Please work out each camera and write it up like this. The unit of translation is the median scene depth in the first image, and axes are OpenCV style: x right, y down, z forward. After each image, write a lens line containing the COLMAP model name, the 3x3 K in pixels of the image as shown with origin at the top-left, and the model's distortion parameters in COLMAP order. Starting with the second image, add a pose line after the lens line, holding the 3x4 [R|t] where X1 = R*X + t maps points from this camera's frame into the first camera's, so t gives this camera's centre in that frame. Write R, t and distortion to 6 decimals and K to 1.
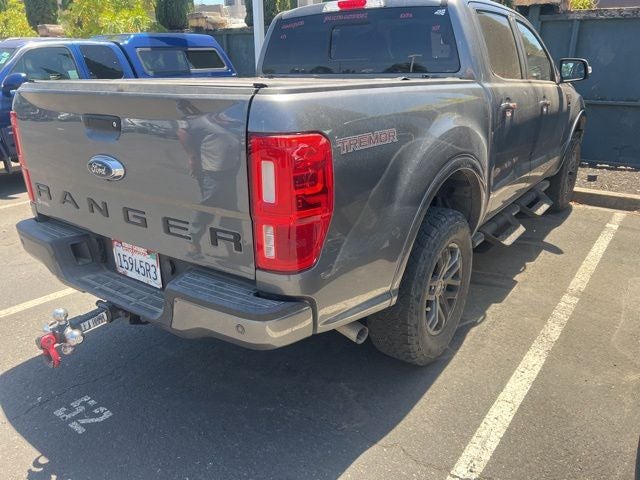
lens RADIAL K [[485.8, 0, 323.6], [0, 485.8, 232.6], [0, 0, 1]] dist [0.039042, -0.048572]
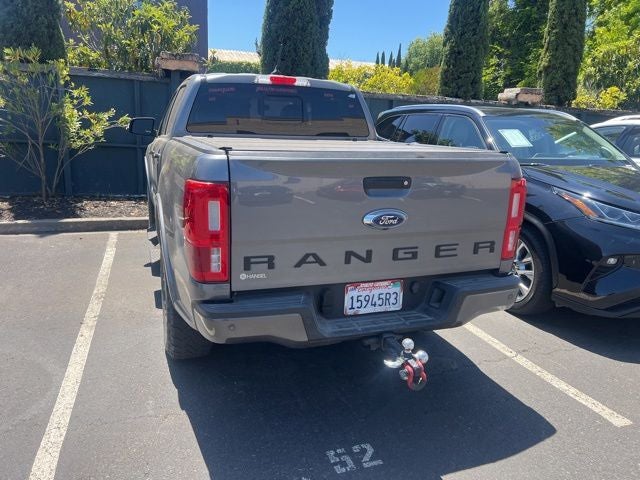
lens RADIAL K [[483.0, 0, 317.8], [0, 483.0, 232.1], [0, 0, 1]] dist [0.053797, -0.059993]
pose [[0.560883, -0.156940, 0.812884, -1.307027], [0.225724, 0.973658, 0.032232, -0.152259], [-0.796529, 0.165409, 0.581533, 0.373996]]
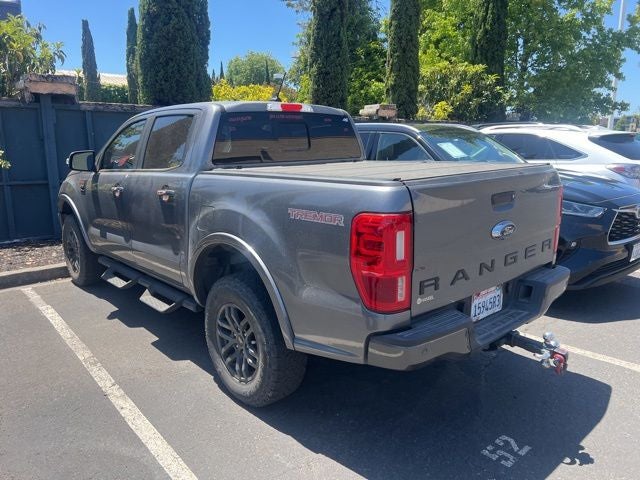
lens RADIAL K [[483.0, 0, 317.8], [0, 483.0, 232.1], [0, 0, 1]] dist [0.053797, -0.059993]
pose [[0.222816, -0.179251, 0.958239, -1.593776], [0.322695, 0.941098, 0.101009, -0.369227], [-0.919903, 0.286712, 0.267535, 0.952858]]
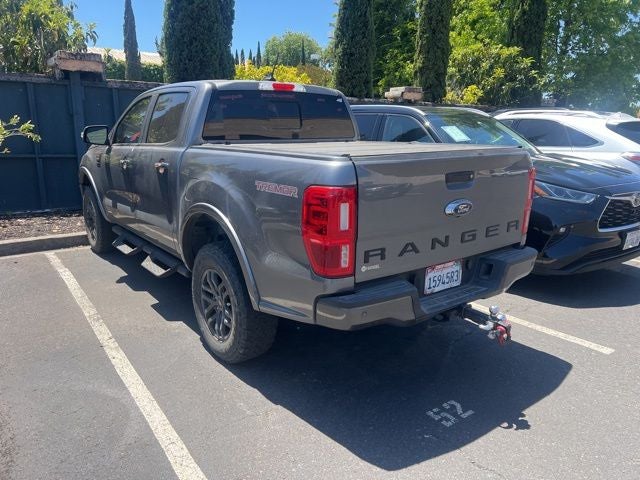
lens RADIAL K [[482.2, 0, 317.4], [0, 482.2, 238.8], [0, 0, 1]] dist [0.062019, -0.071645]
pose [[0.298926, -0.213770, 0.930025, -1.638720], [0.295262, 0.947481, 0.122880, -0.295367], [-0.907449, 0.237869, 0.346344, 0.773717]]
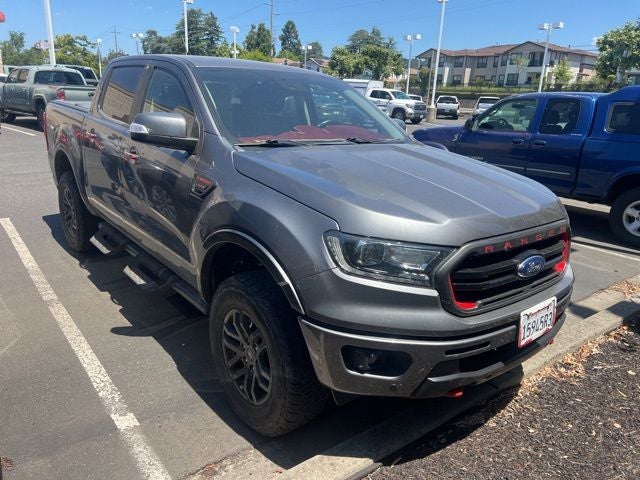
lens RADIAL K [[483.0, 0, 317.8], [0, 483.0, 232.1], [0, 0, 1]] dist [0.053797, -0.059993]
pose [[-0.264158, 0.249035, -0.931774, 2.073742], [-0.363853, 0.868974, 0.335403, -0.946338], [0.893214, 0.427628, -0.138934, 2.487915]]
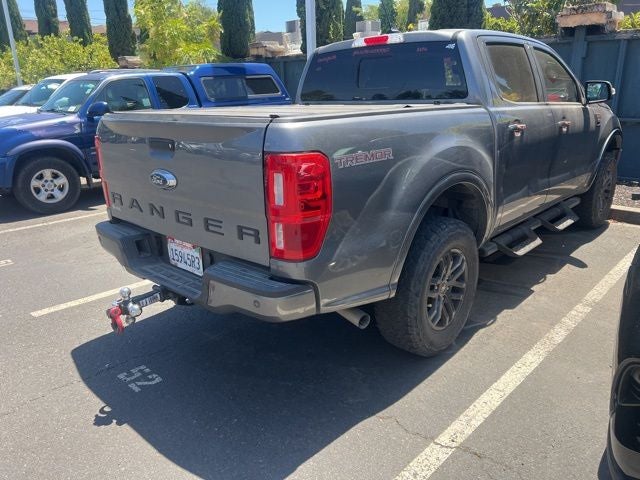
lens RADIAL K [[483.0, 0, 317.8], [0, 483.0, 232.1], [0, 0, 1]] dist [0.053797, -0.059993]
pose [[0.991471, 0.018806, -0.128961, 0.105930], [-0.023862, 0.999001, -0.037773, 0.037657], [0.128122, 0.040528, 0.990930, -0.175863]]
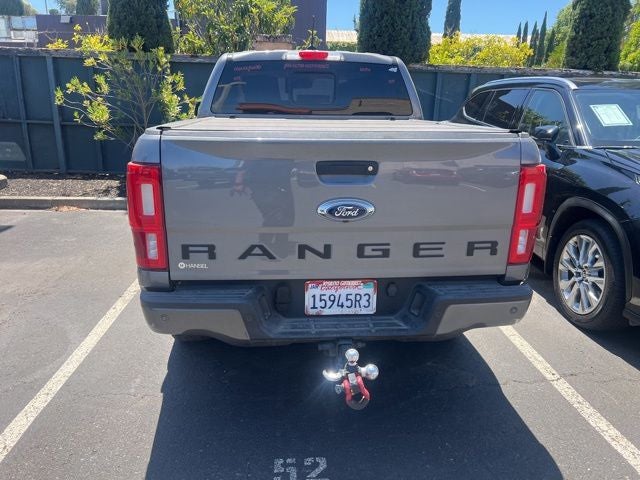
lens RADIAL K [[482.2, 0, 317.4], [0, 482.2, 238.8], [0, 0, 1]] dist [0.062019, -0.071645]
pose [[0.759464, -0.159927, 0.630585, -0.993346], [0.186978, 0.982074, 0.023879, -0.091648], [-0.623100, 0.099770, 0.775753, 0.198095]]
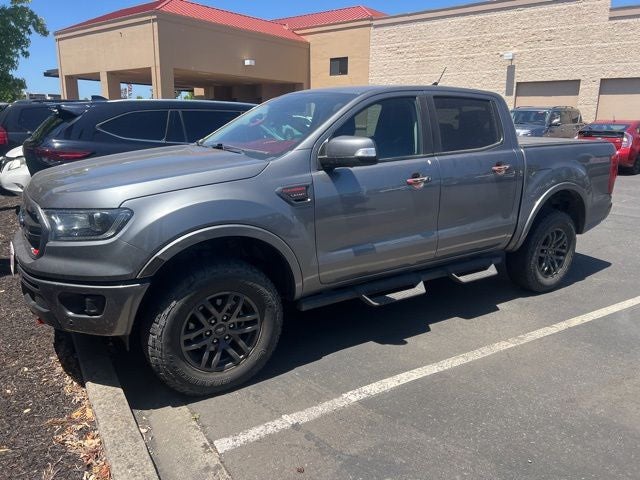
lens RADIAL K [[483.0, 0, 317.8], [0, 483.0, 232.1], [0, 0, 1]] dist [0.053797, -0.059993]
pose [[-0.934874, -0.092953, 0.342595, -0.171170], [0.104937, 0.849610, 0.516867, -1.297601], [-0.339116, 0.519157, -0.784523, 3.571558]]
